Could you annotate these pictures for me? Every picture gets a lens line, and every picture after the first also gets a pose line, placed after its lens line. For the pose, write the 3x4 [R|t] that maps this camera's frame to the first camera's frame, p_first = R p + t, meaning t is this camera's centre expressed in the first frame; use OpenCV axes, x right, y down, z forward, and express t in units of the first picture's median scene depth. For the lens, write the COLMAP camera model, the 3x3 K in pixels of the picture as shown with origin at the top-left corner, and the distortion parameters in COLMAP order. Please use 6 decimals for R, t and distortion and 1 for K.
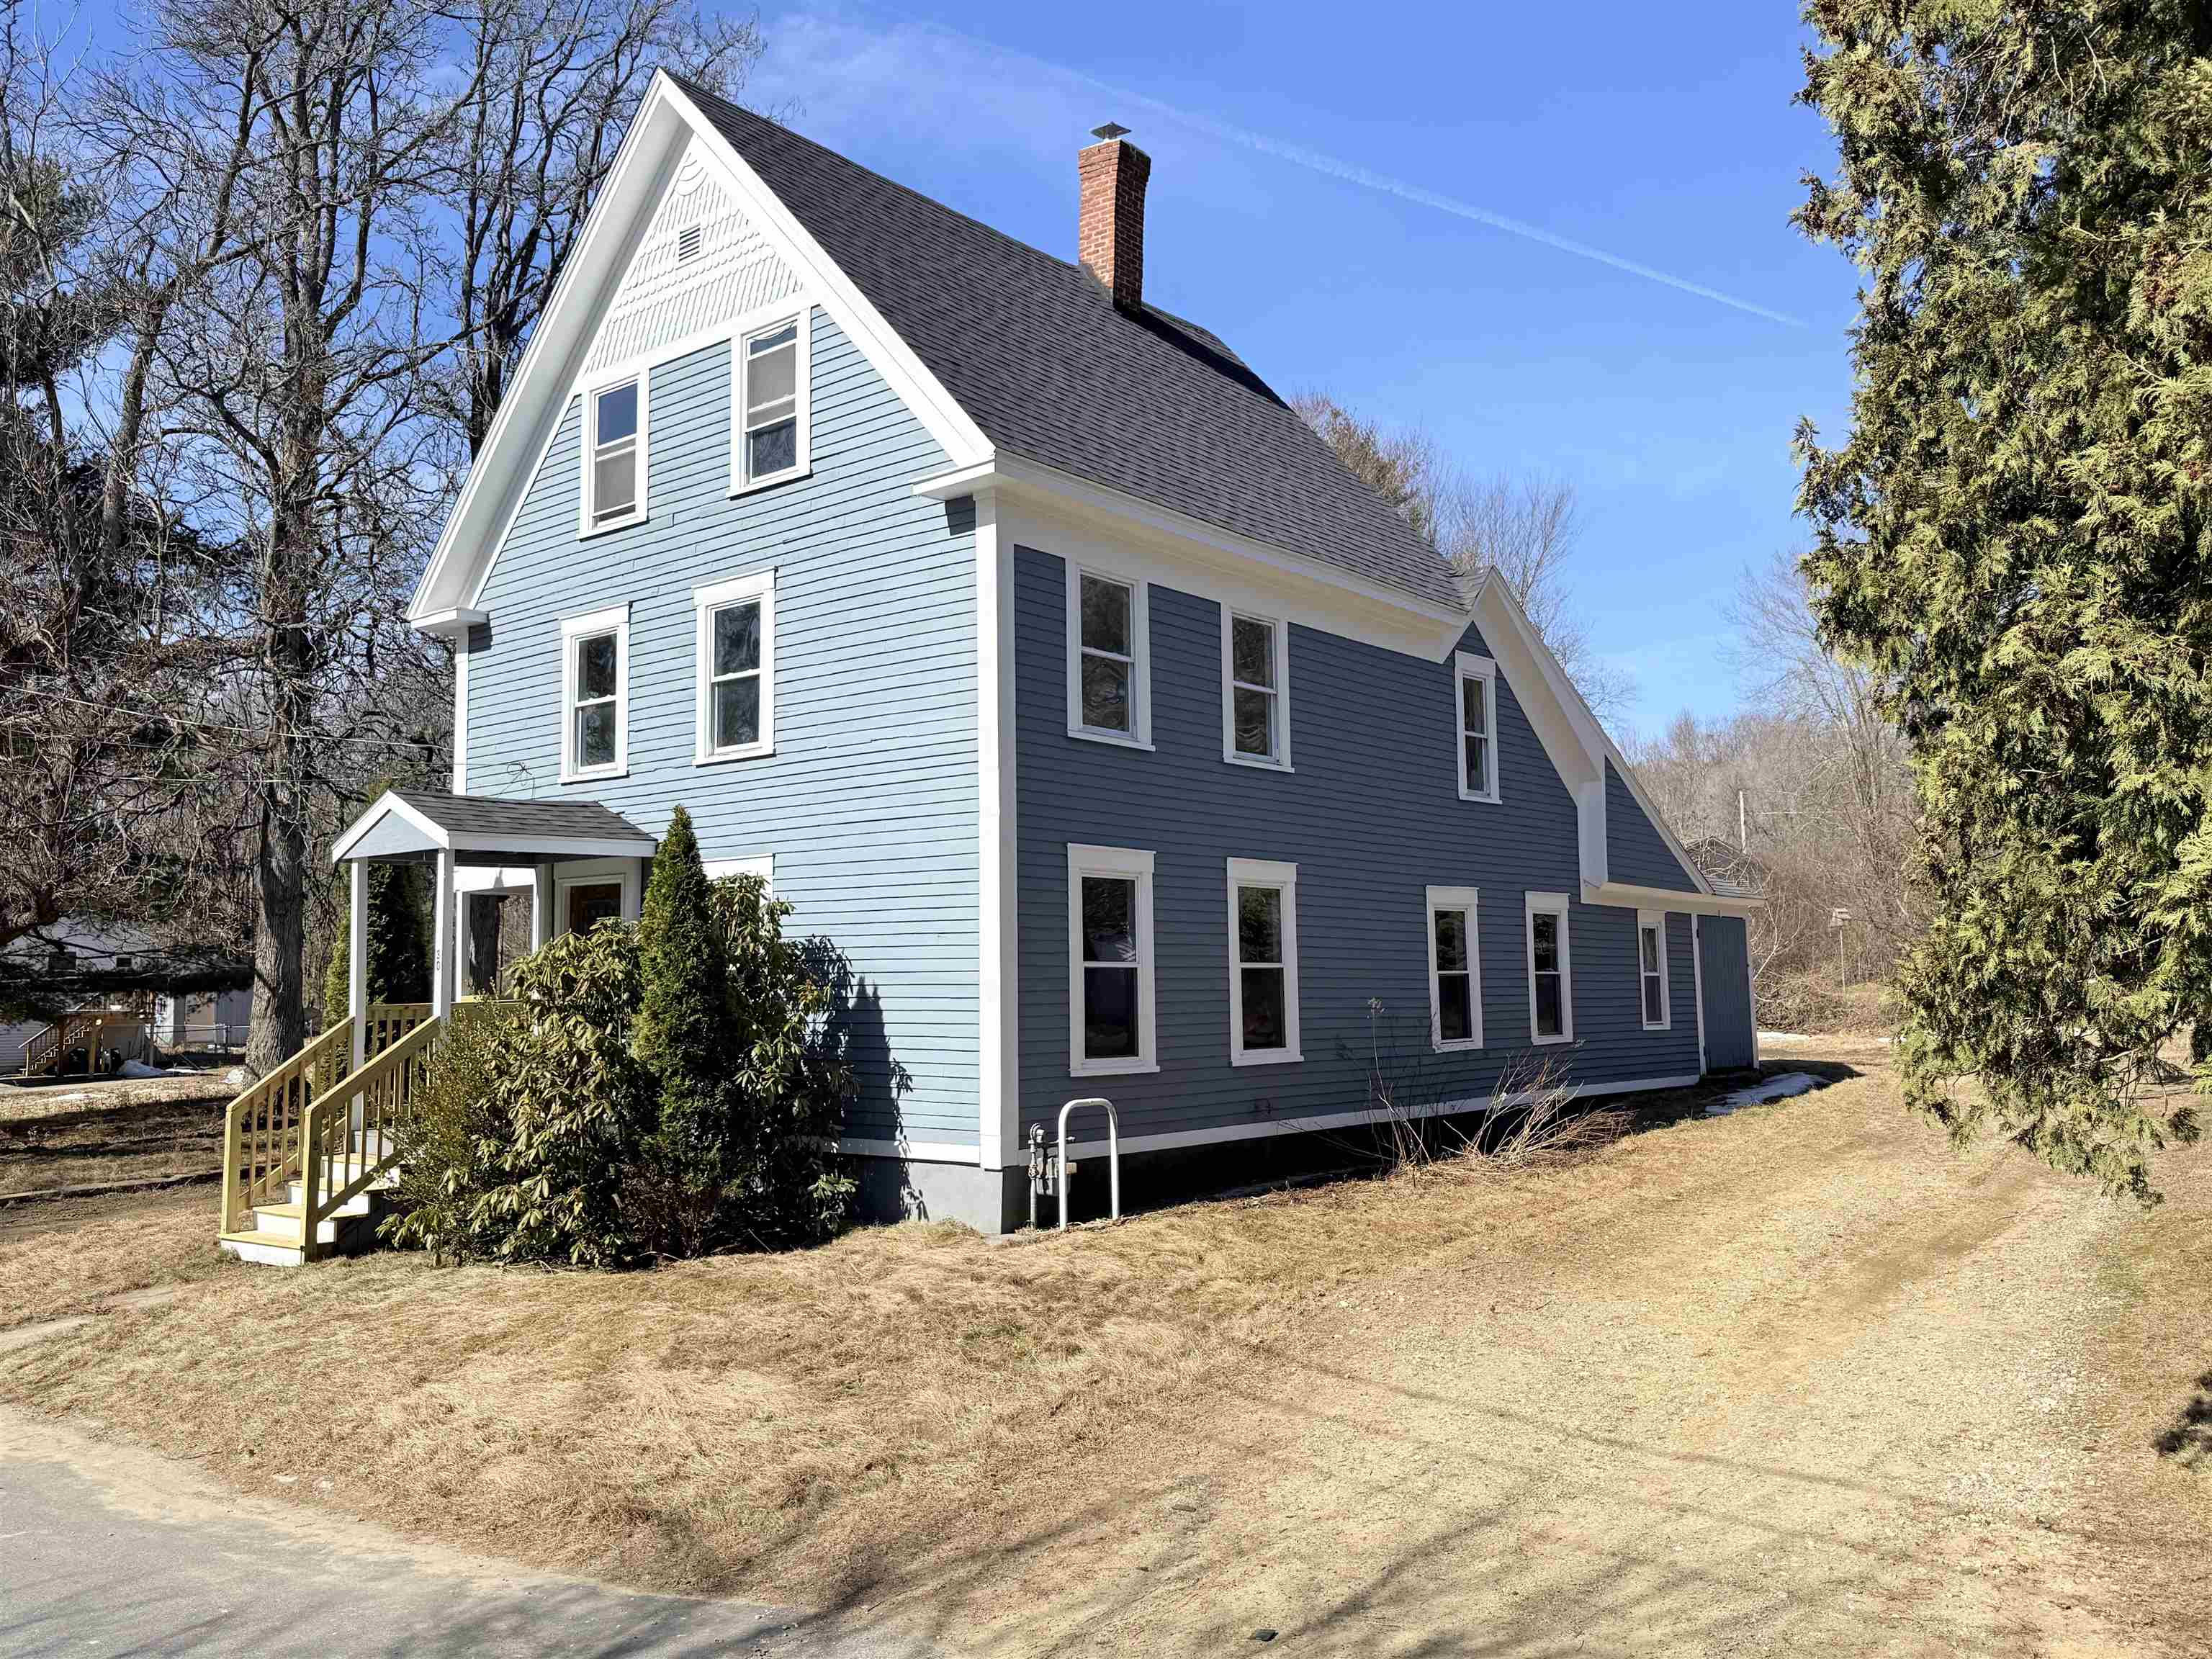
lens RADIAL K [[1729.0, 0, 1104.2], [0, 1729.0, 821.1], [0, 0, 1]] dist [0.080888, -0.129815]
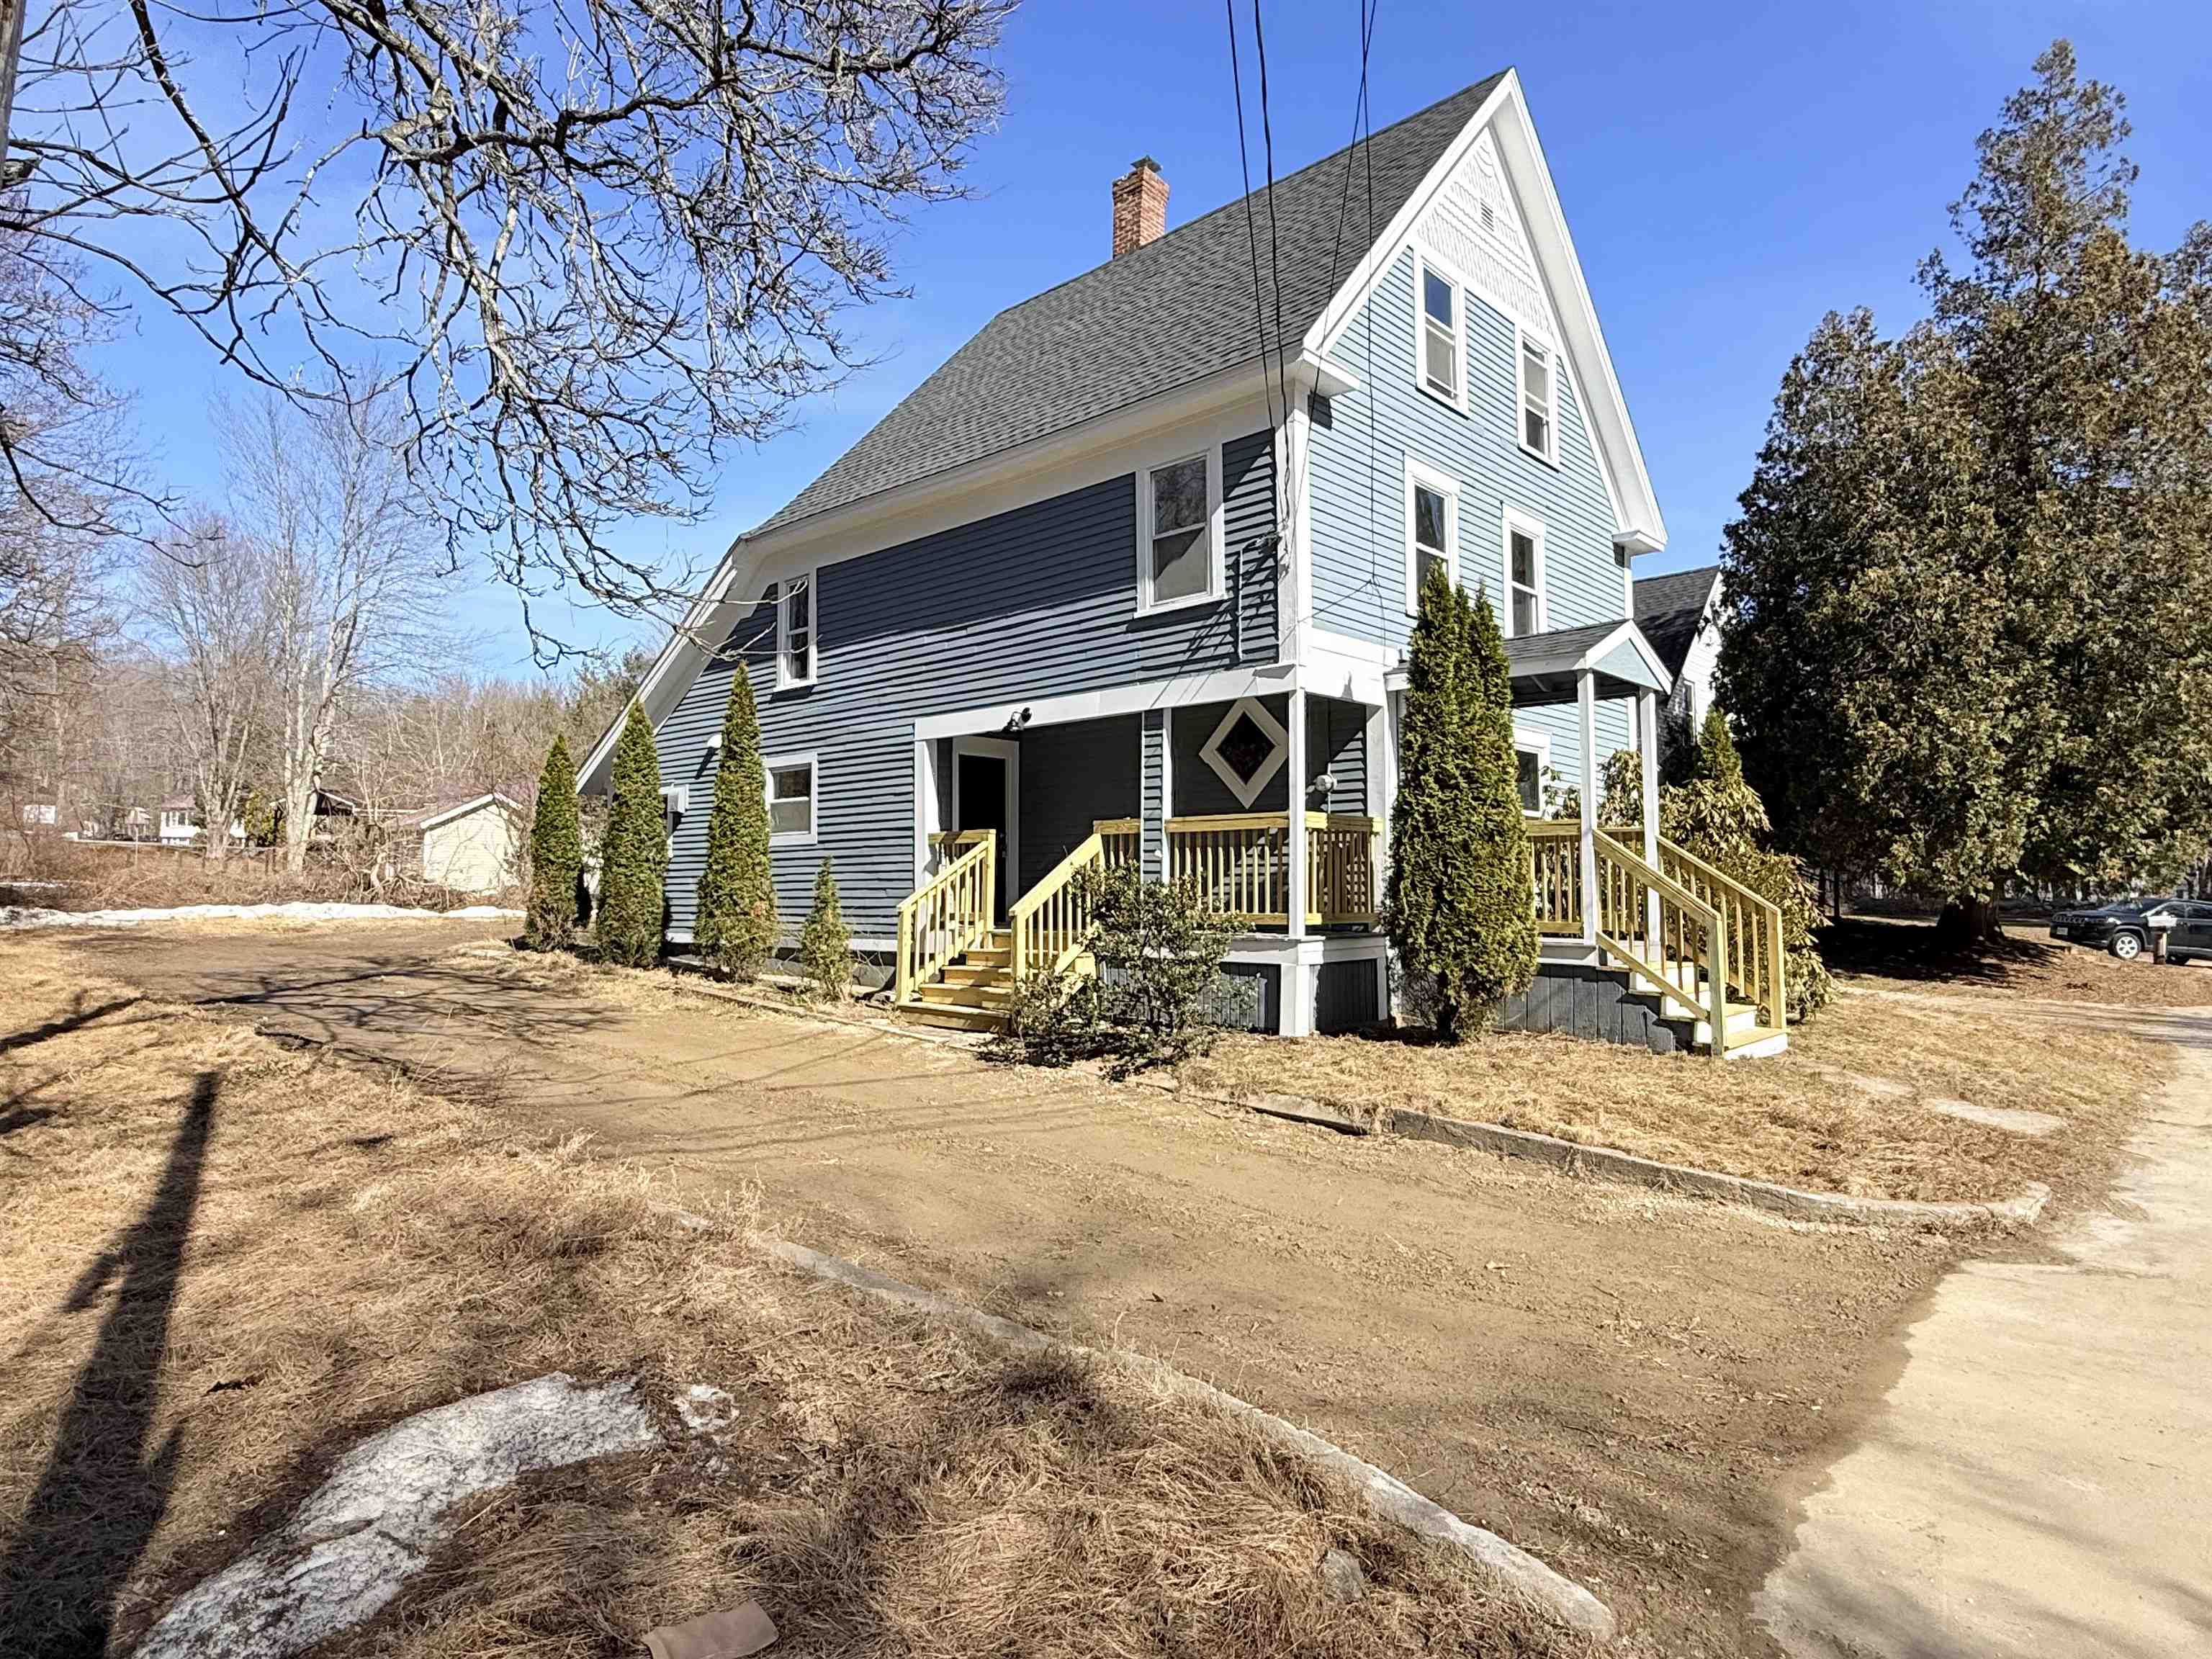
lens RADIAL K [[1269.9, 0, 1097.3], [0, 1269.9, 820.3], [0, 0, 1]] dist [0.000452, -0.000156]
pose [[0.060111, 0.070391, 0.995707, -1.119136], [-0.096205, 0.993275, -0.064411, 0.173204], [-0.993545, -0.091921, 0.066479, 1.188328]]
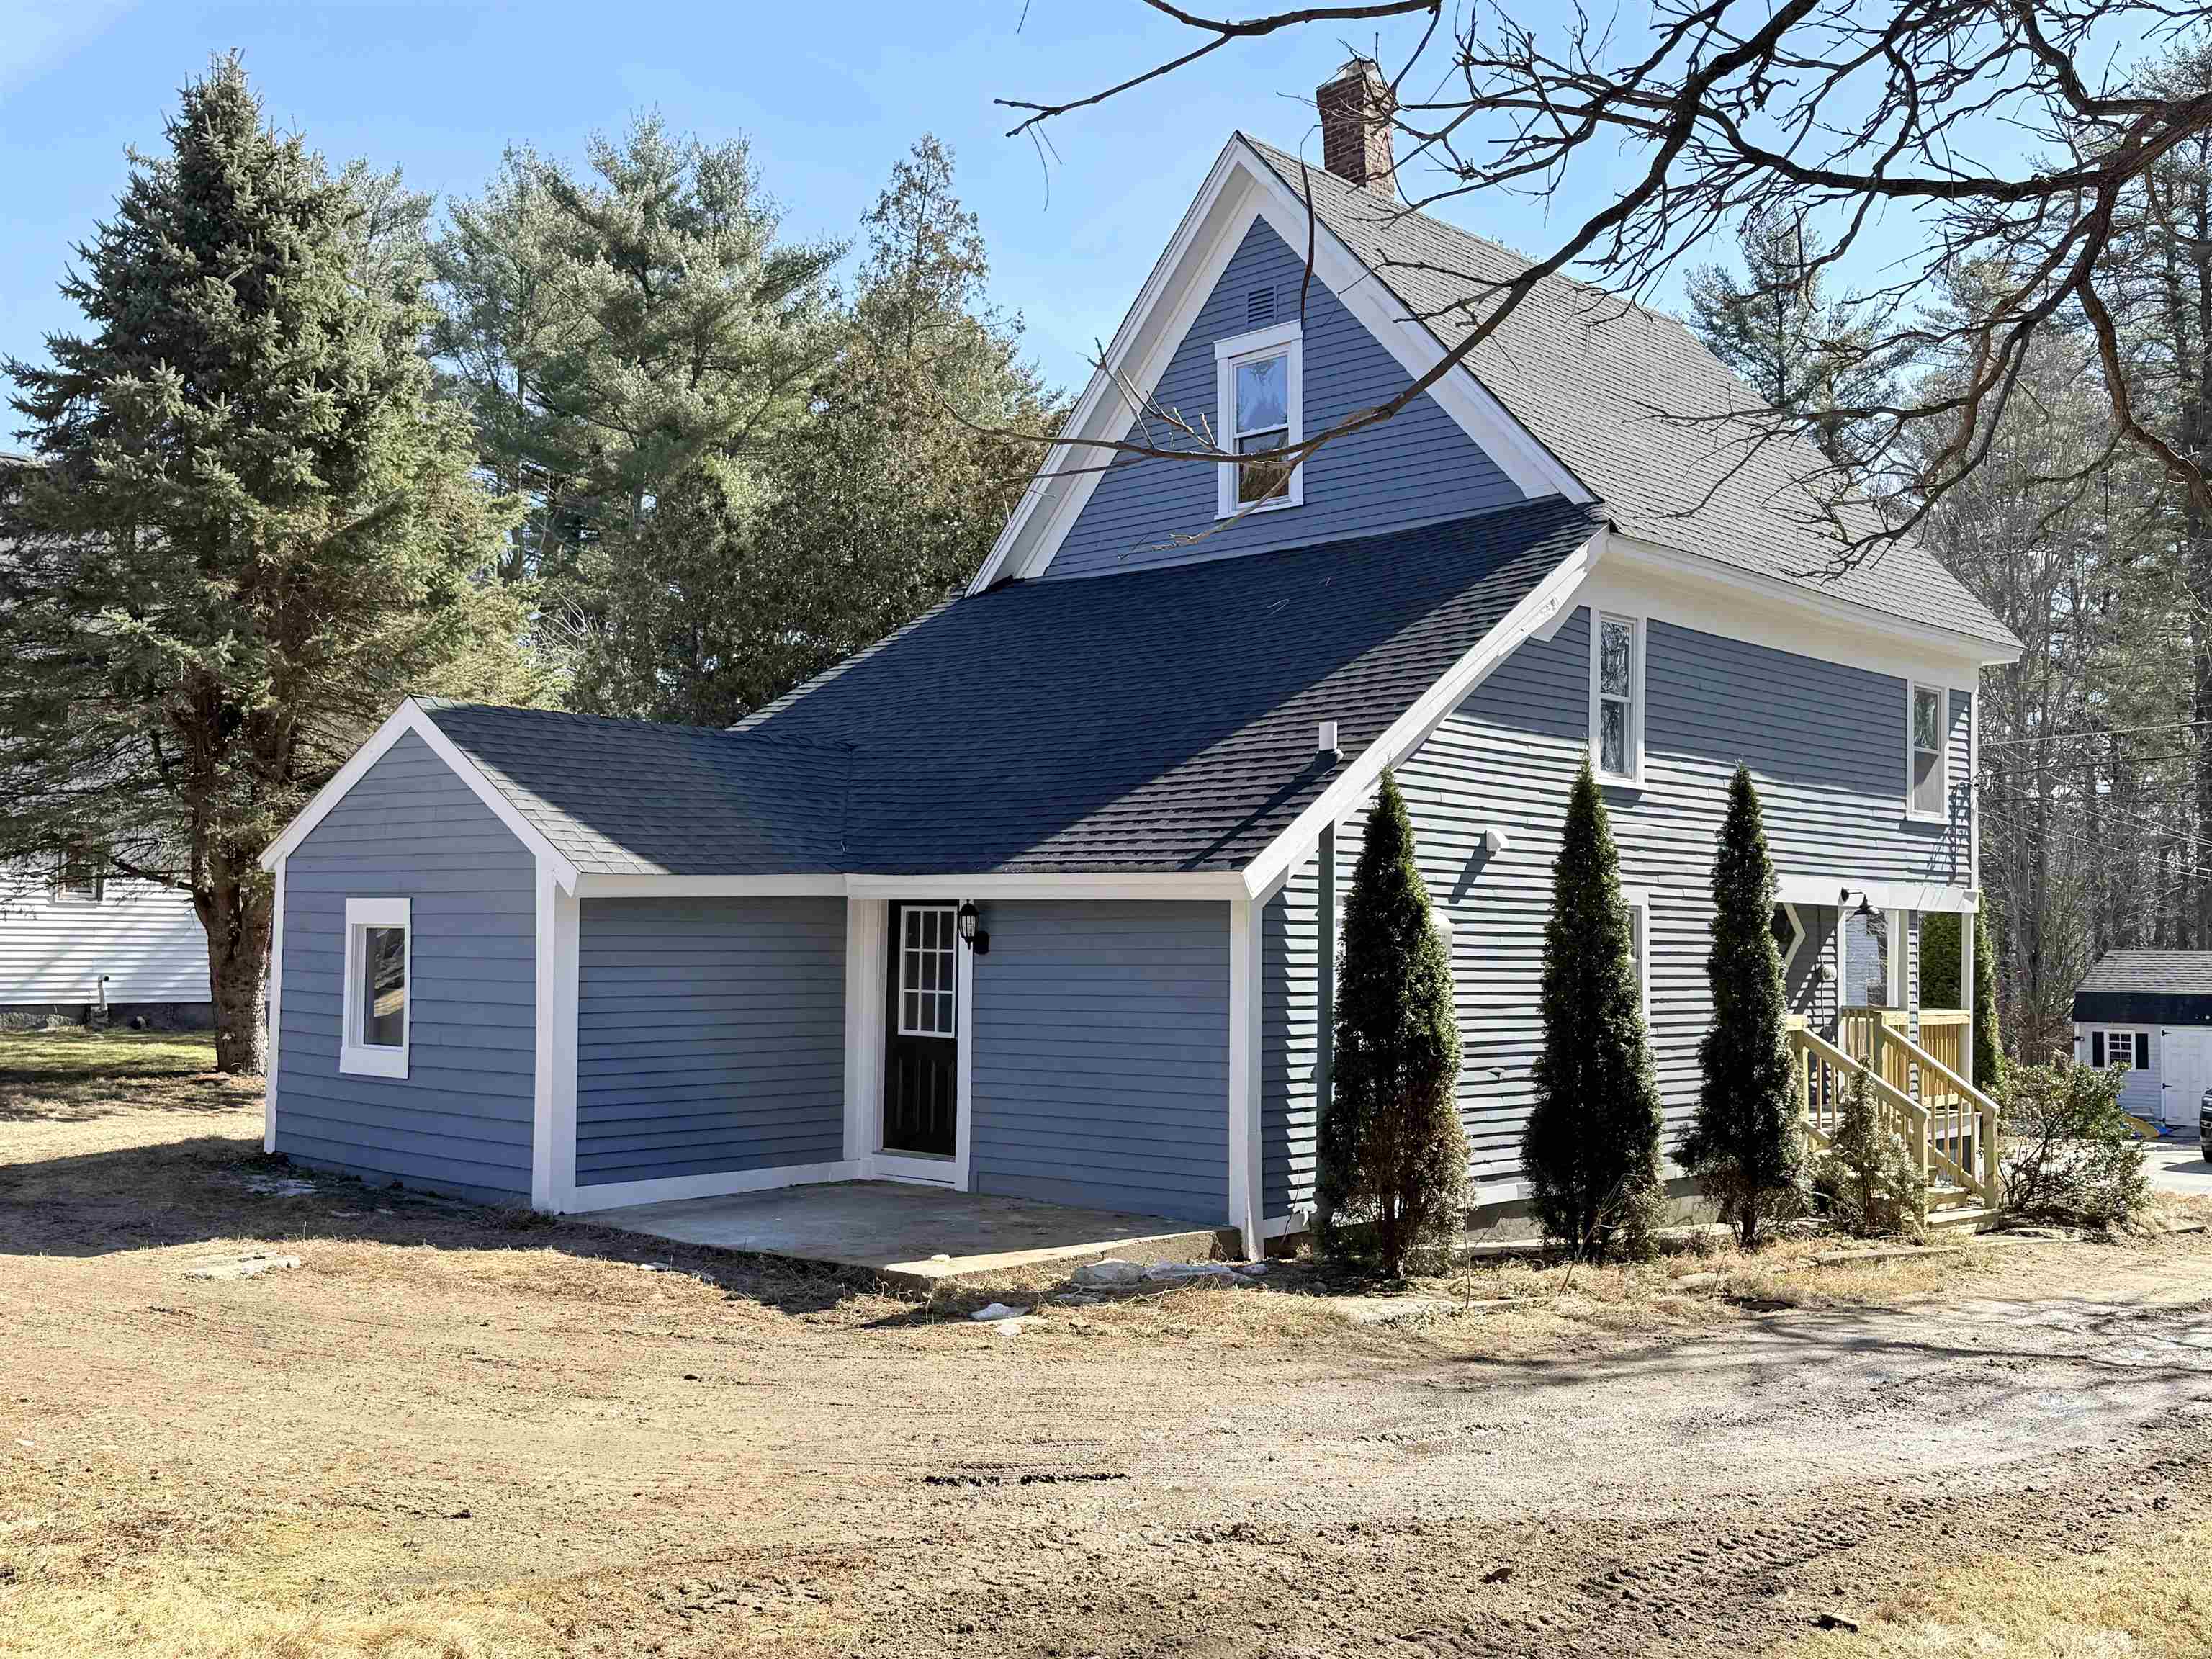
lens RADIAL K [[2097.5, 0, 1096.9], [0, 2097.5, 844.9], [0, 0, 1]] dist [0.188777, -0.370790]
pose [[-0.997787, 0.001164, 0.066481, 0.082719], [-0.008710, 0.988942, -0.148049, 0.222589], [-0.065918, -0.148300, -0.986743, 2.627480]]
